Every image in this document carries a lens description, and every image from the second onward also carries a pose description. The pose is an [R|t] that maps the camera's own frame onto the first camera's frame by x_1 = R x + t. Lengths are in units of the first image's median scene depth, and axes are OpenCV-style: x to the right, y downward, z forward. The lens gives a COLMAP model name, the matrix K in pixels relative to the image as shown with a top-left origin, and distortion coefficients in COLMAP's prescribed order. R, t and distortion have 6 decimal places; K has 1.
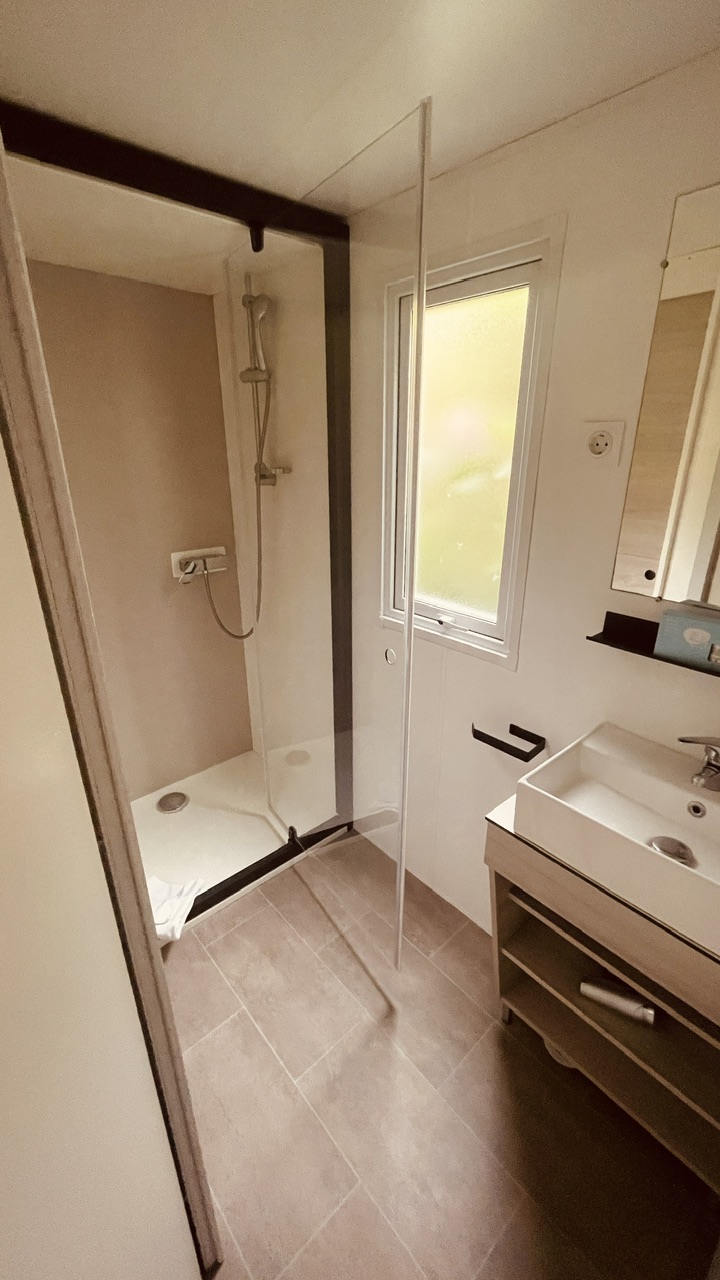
lens RADIAL K [[520.8, 0, 360.9], [0, 520.8, 636.9], [0, 0, 1]] dist [-0.008614, 0.001230]
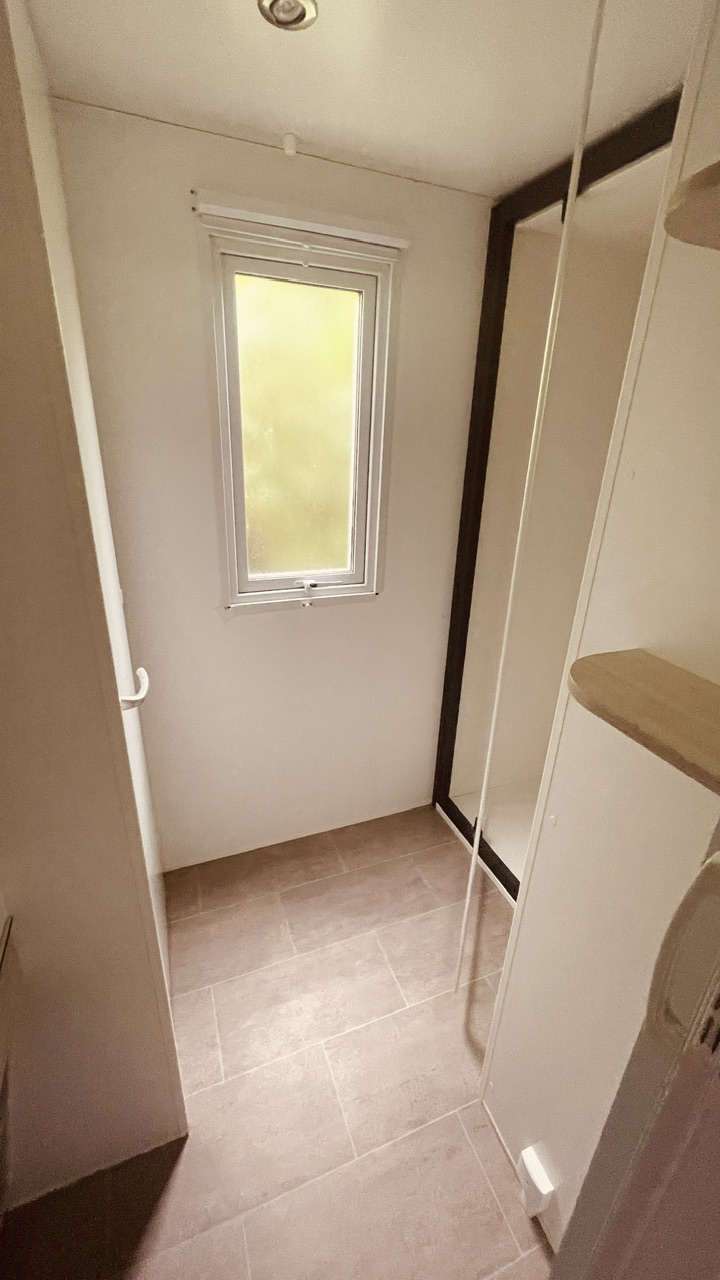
lens RADIAL K [[520.8, 0, 359.2], [0, 520.8, 641.1], [0, 0, 1]] dist [-0.008614, 0.001230]
pose [[0.345429, -0.360197, 0.866566, -0.819170], [0.293895, 0.918477, 0.264623, -0.187683], [-0.891238, 0.163271, 0.423128, 0.470370]]
